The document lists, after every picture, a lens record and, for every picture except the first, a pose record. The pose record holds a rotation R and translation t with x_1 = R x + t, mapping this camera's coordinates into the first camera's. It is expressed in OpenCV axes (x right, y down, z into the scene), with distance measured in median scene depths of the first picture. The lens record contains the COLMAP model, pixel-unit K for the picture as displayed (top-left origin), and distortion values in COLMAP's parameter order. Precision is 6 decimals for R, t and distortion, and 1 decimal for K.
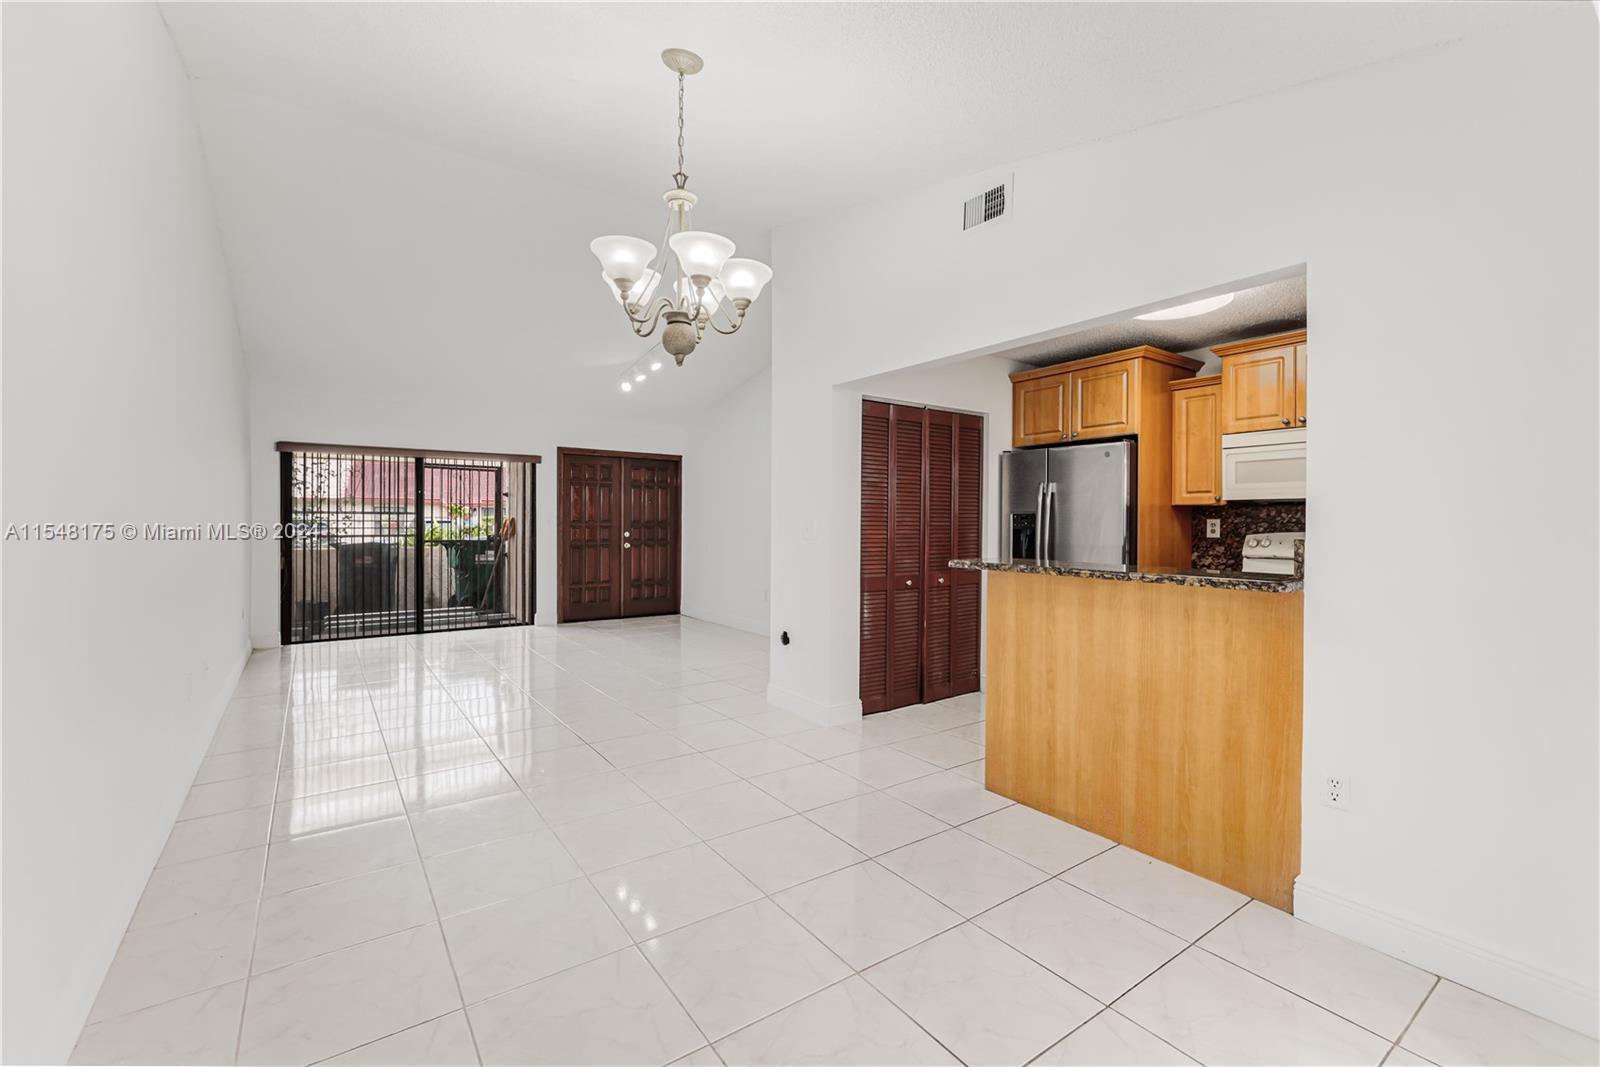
lens RADIAL K [[681.4, 0, 785.4], [0, 681.4, 529.2], [0, 0, 1]] dist [0.001746, -0.005823]
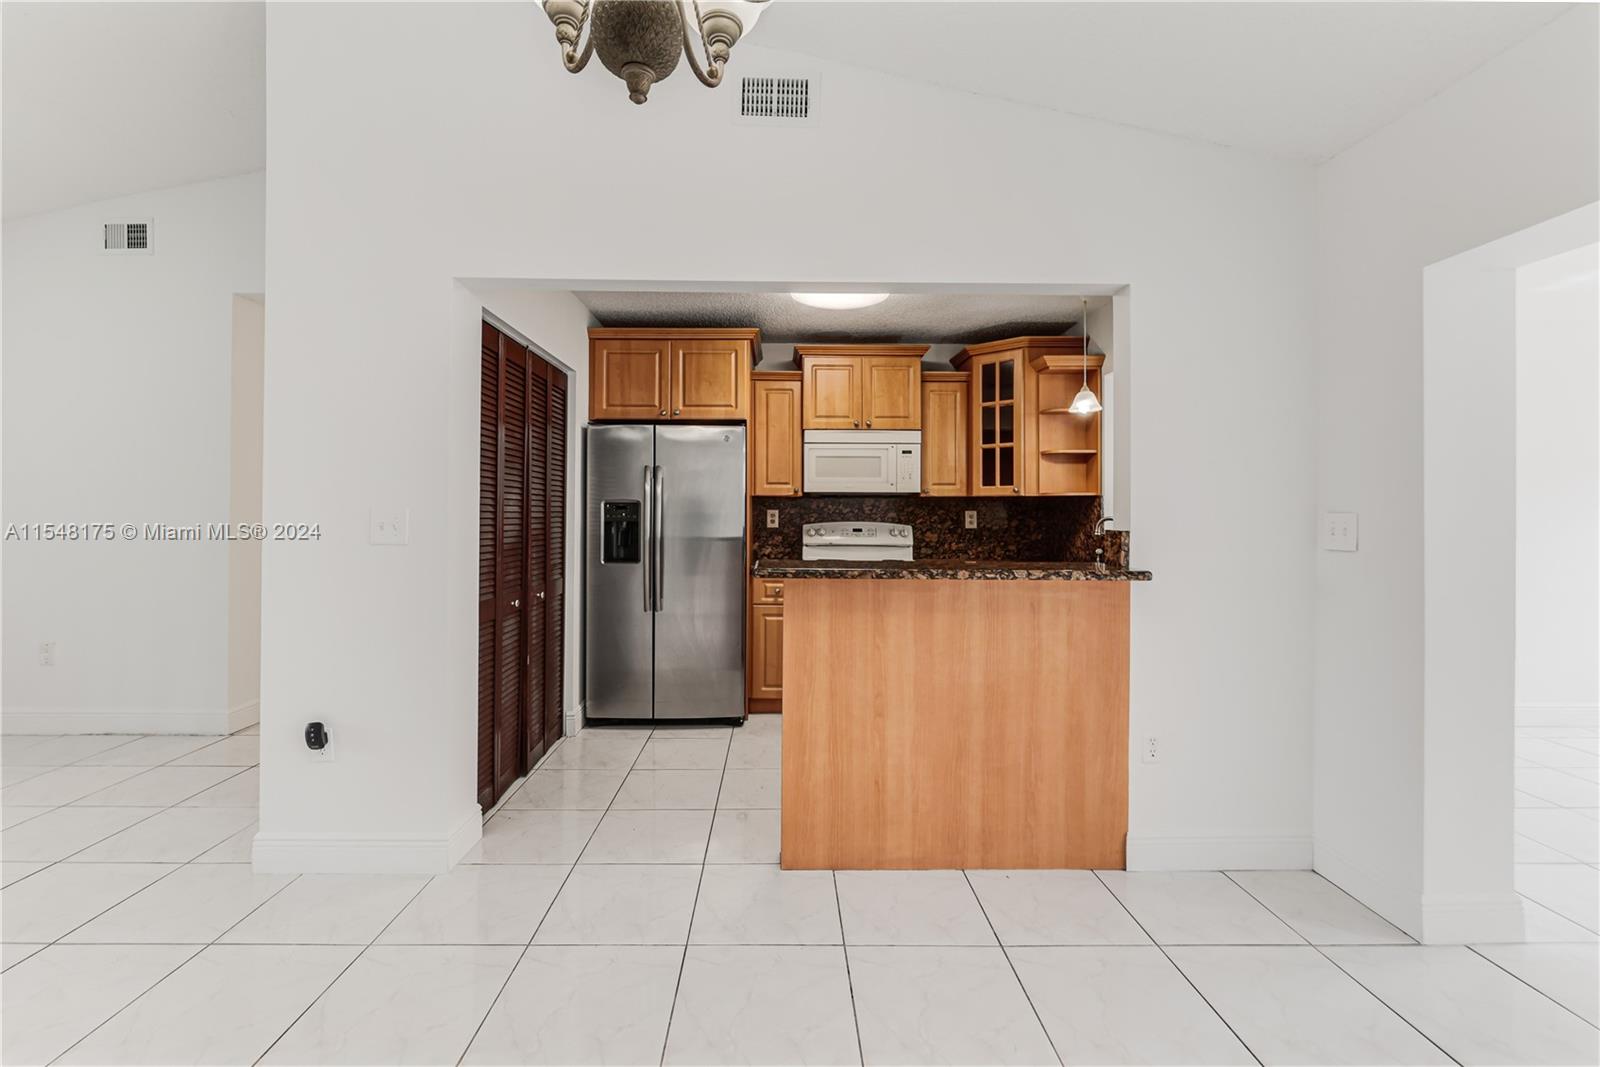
lens RADIAL K [[686.8, 0, 793.3], [0, 686.8, 512.6], [0, 0, 1]] dist [-0.002604, -0.000258]
pose [[0.553361, -0.000338, 0.832941, -0.225333], [0.005811, 0.999977, -0.003455, -0.006678], [-0.832921, 0.006752, 0.553350, 0.388342]]
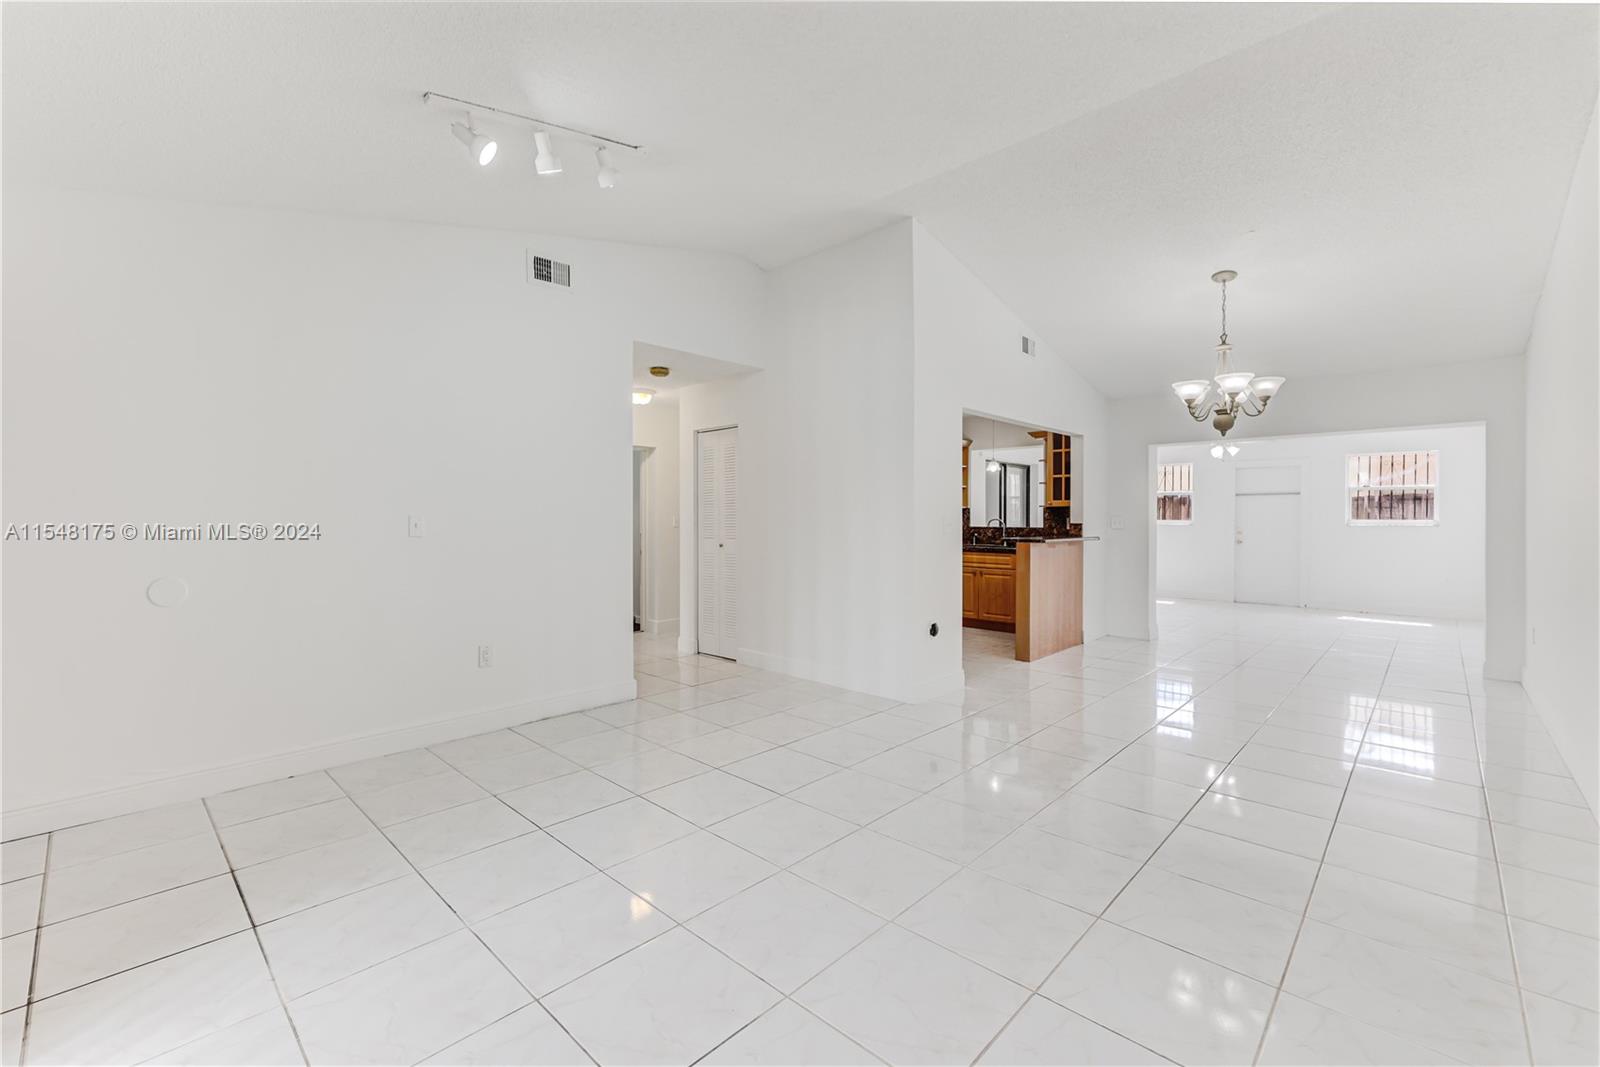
lens RADIAL K [[673.4, 0, 797.2], [0, 673.4, 523.8], [0, 0, 1]] dist [0.003025, 0.000311]
pose [[-0.208200, -0.012340, 0.978009, -0.932665], [0.009185, 0.999852, 0.014571, -0.018308], [-0.978043, 0.012016, -0.208055, 1.366247]]
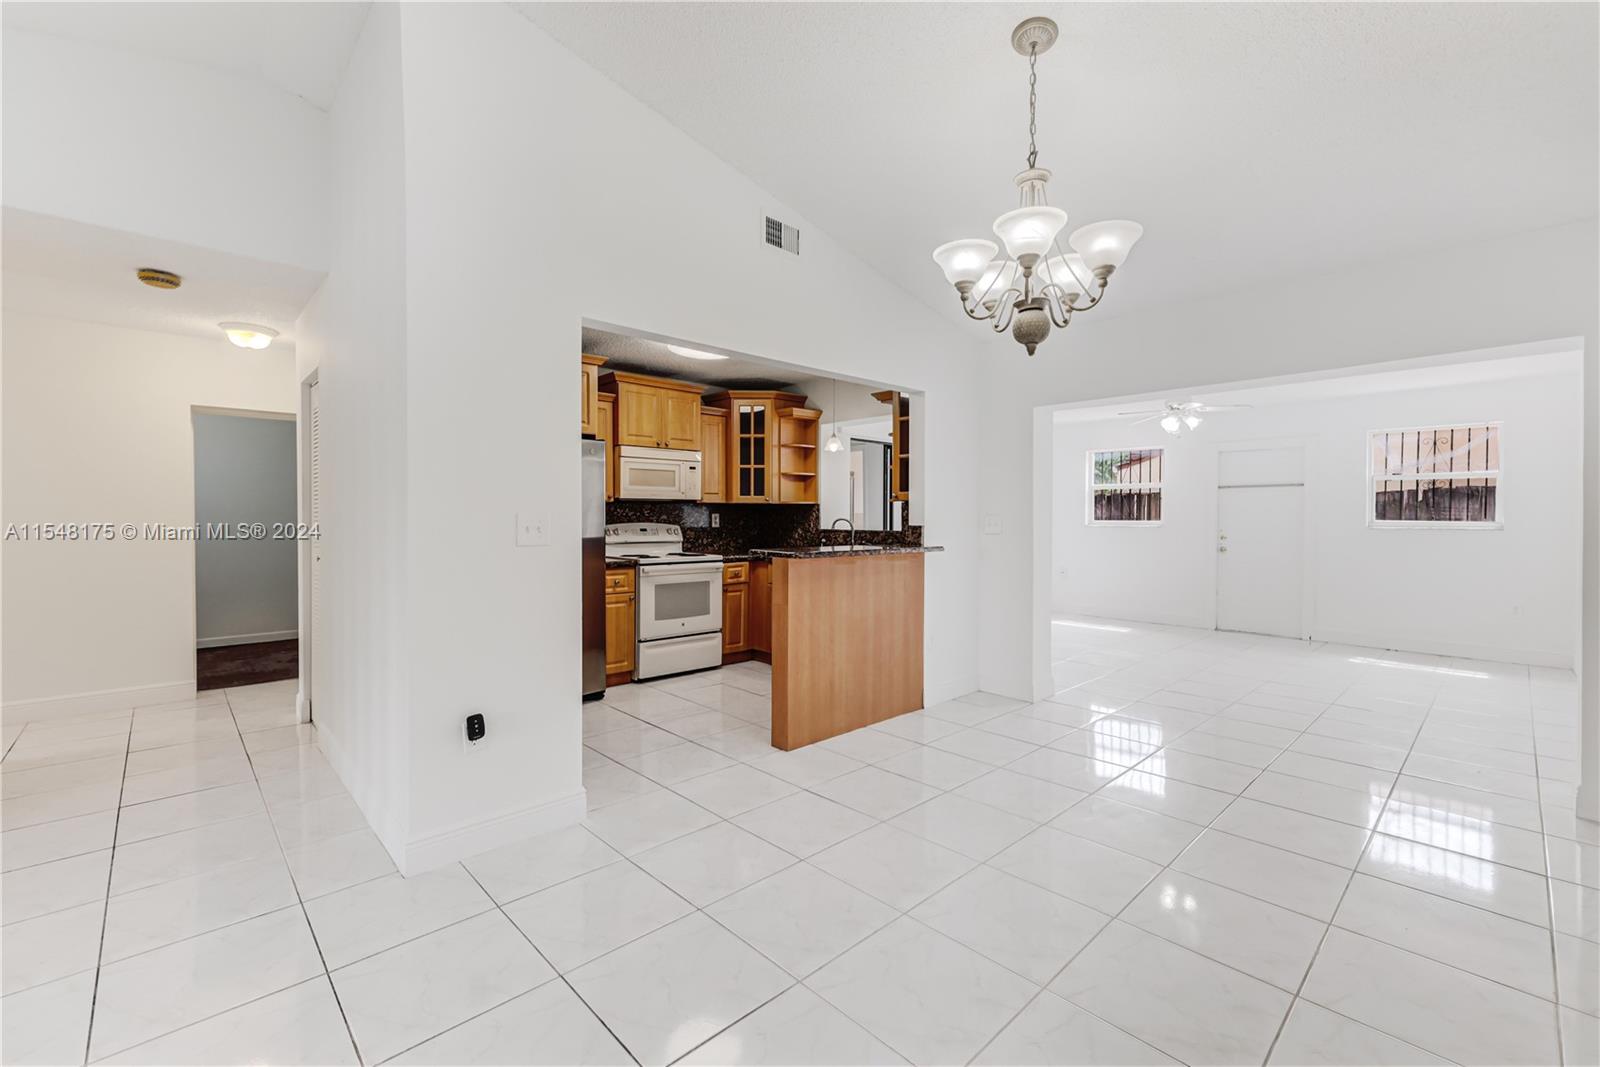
lens RADIAL K [[671.0, 0, 795.6], [0, 671.0, 526.4], [0, 0, 1]] dist [0.006113, -0.000590]
pose [[-0.152347, -0.018744, 0.988149, -0.554093], [0.007114, 0.999773, 0.020061, -0.011875], [-0.988301, 0.010086, -0.152179, 0.788335]]
